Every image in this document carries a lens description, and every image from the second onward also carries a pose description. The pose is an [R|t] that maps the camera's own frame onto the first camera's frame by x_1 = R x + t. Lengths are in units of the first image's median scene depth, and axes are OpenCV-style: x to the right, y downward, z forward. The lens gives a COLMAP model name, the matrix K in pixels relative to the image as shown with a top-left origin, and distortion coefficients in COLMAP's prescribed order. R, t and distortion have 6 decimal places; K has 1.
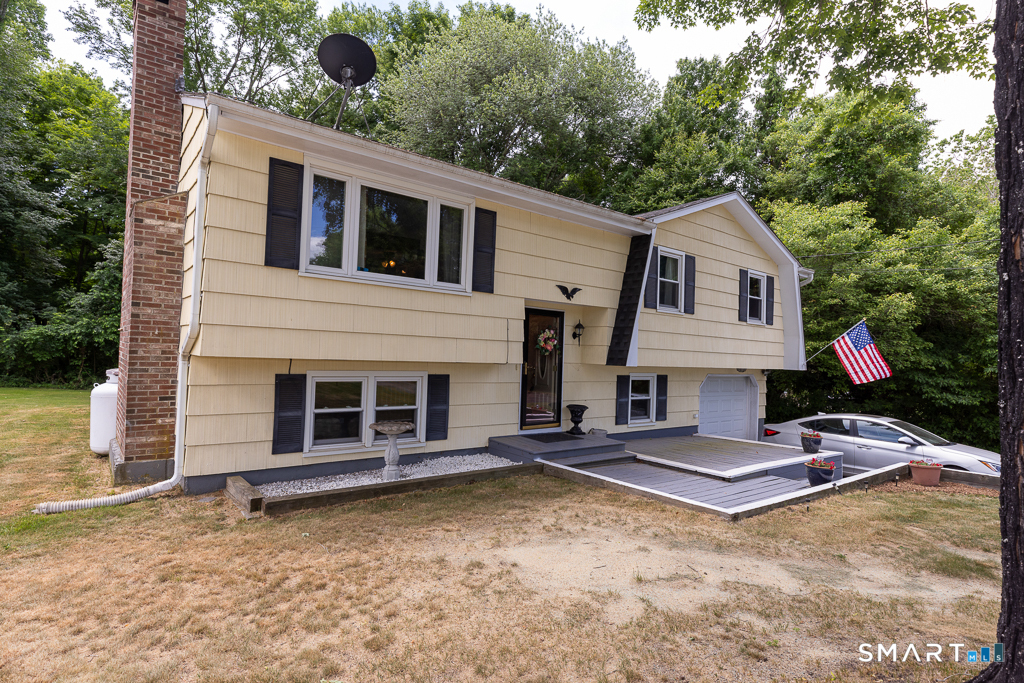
lens RADIAL K [[529.2, 0, 510.3], [0, 529.2, 339.7], [0, 0, 1]] dist [-0.001695, -0.000148]
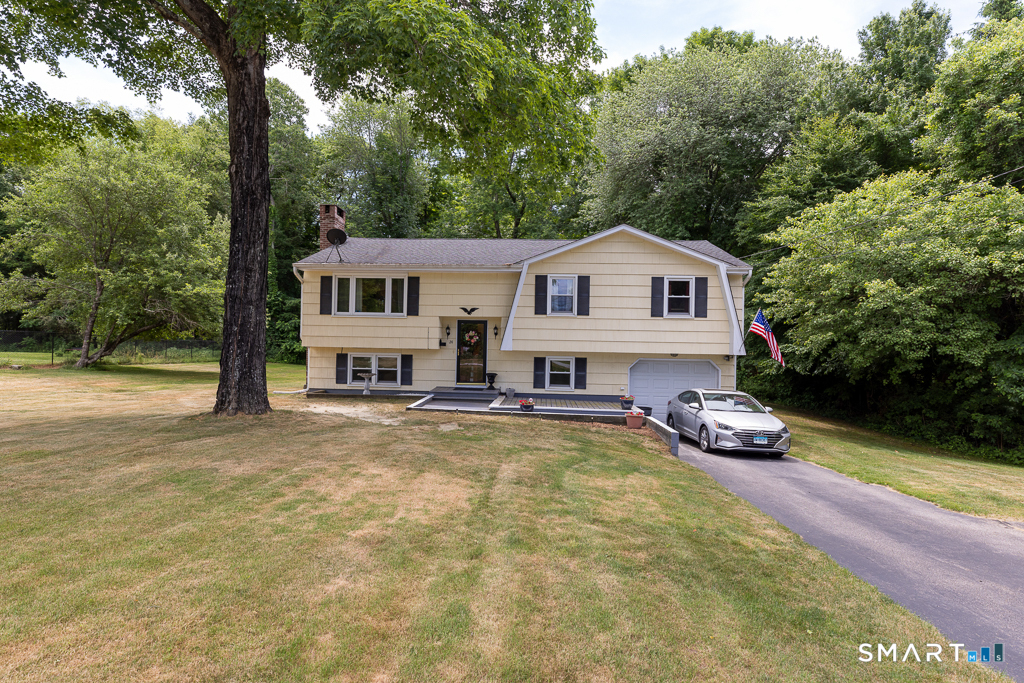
lens RADIAL K [[544.5, 0, 513.4], [0, 544.5, 340.1], [0, 0, 1]] dist [-0.010305, 0.002269]
pose [[0.740677, -0.029136, -0.671229, 1.650079], [0.026355, 0.999550, -0.014306, 0.049325], [0.671344, -0.007094, 0.741112, -0.344053]]
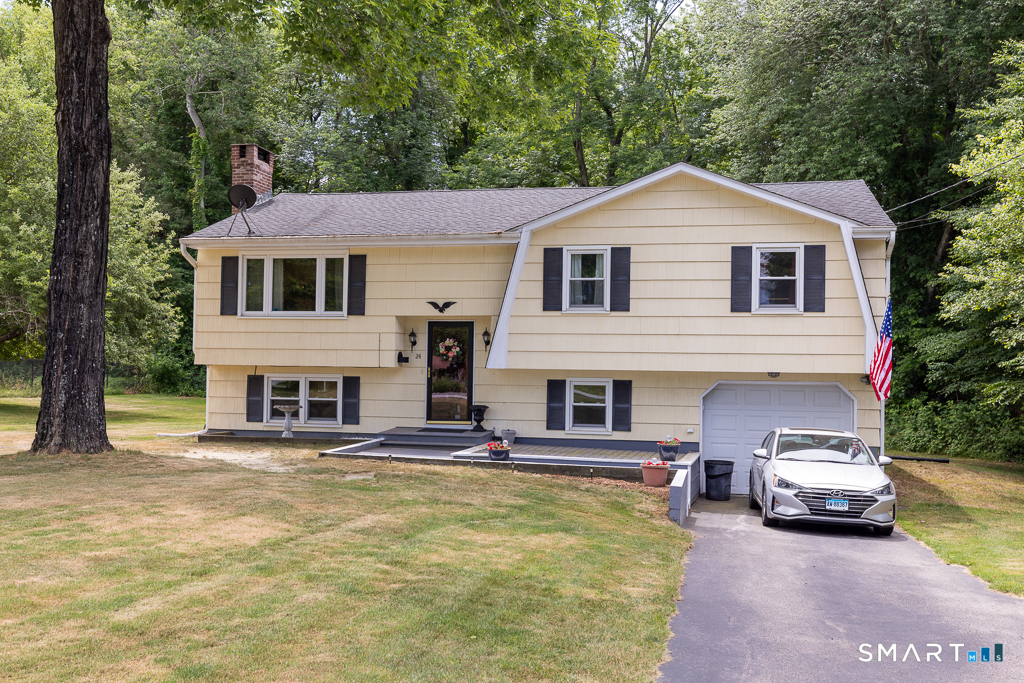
lens RADIAL K [[1020.9, 0, 514.8], [0, 1020.9, 342.0], [0, 0, 1]] dist [-0.004513, 0.000000]
pose [[0.627720, -0.047926, -0.776962, 2.163966], [0.029908, 0.998851, -0.037450, 0.087147], [0.777864, 0.000271, 0.628433, -0.330307]]
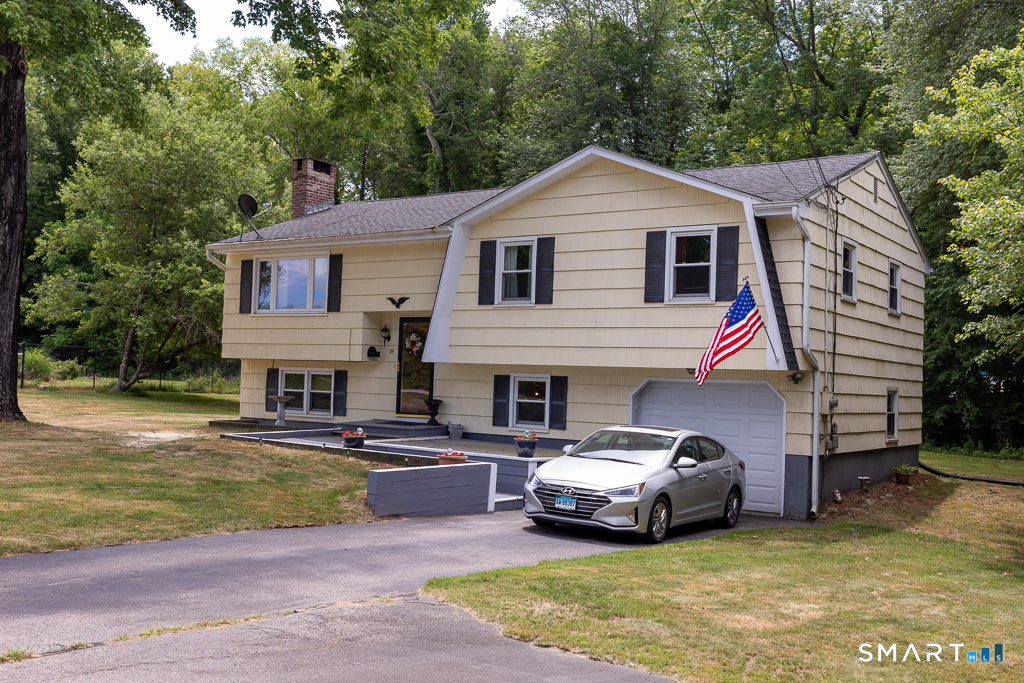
lens RADIAL K [[1036.8, 0, 508.6], [0, 1036.8, 339.7], [0, 0, 1]] dist [0.001551, 0.000000]
pose [[0.281746, -0.061968, -0.957486, 2.679267], [0.004794, 0.997991, -0.063179, 0.161327], [0.959477, 0.013210, 0.281477, 0.631878]]
